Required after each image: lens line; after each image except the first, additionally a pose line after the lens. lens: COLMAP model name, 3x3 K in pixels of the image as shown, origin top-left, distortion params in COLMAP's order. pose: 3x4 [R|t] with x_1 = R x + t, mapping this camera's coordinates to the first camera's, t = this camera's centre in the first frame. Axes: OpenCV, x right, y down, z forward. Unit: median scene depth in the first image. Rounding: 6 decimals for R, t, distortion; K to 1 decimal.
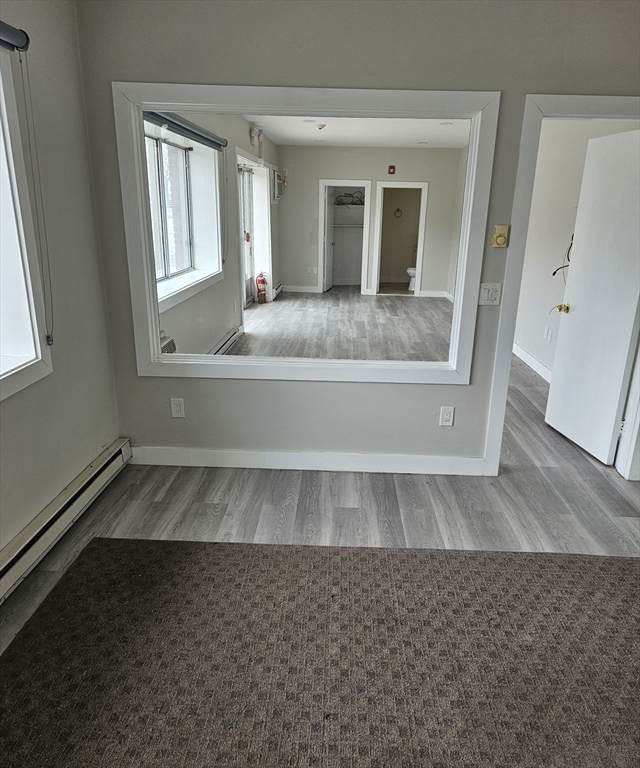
lens RADIAL K [[552.4, 0, 320.0], [0, 552.4, 384.0], [0, 0, 1]] dist [0.076009, 0.000075]
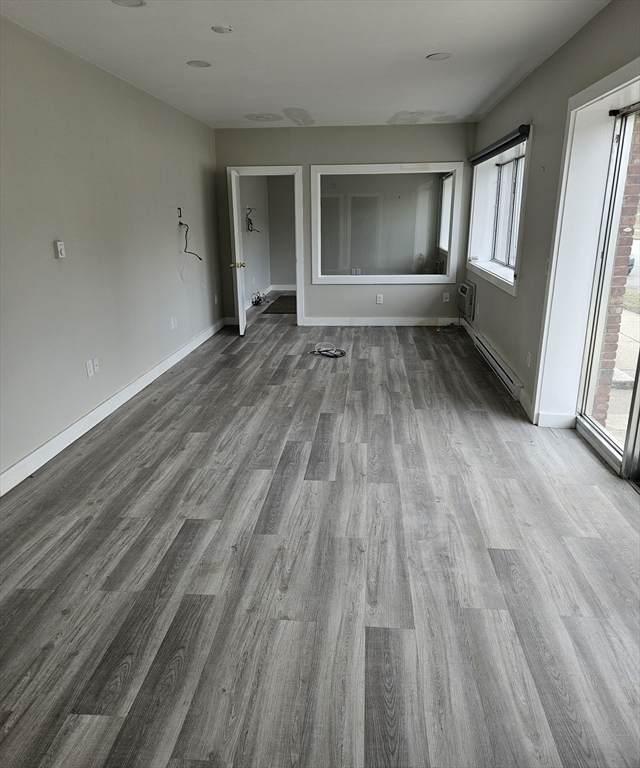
lens RADIAL K [[560.9, 0, 320.0], [0, 560.9, 384.0], [0, 0, 1]] dist [0.003731, -0.001569]
pose [[-0.998868, -0.023285, 0.041474, 0.041139], [0.003916, 0.828758, 0.559593, -0.315991], [-0.047402, 0.559122, -0.827729, 1.024282]]
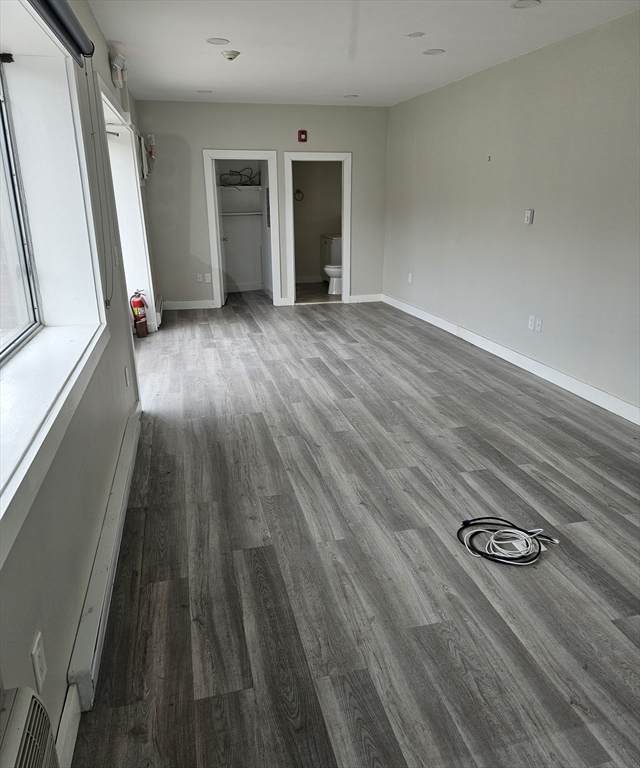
lens RADIAL K [[560.9, 0, 320.0], [0, 560.9, 384.0], [0, 0, 1]] dist [0.003731, -0.001569]
pose [[0.960047, -0.117458, 0.253995, -0.073586], [0.111200, 0.993036, 0.038909, -0.085687], [-0.256796, -0.009110, 0.966423, 0.278212]]
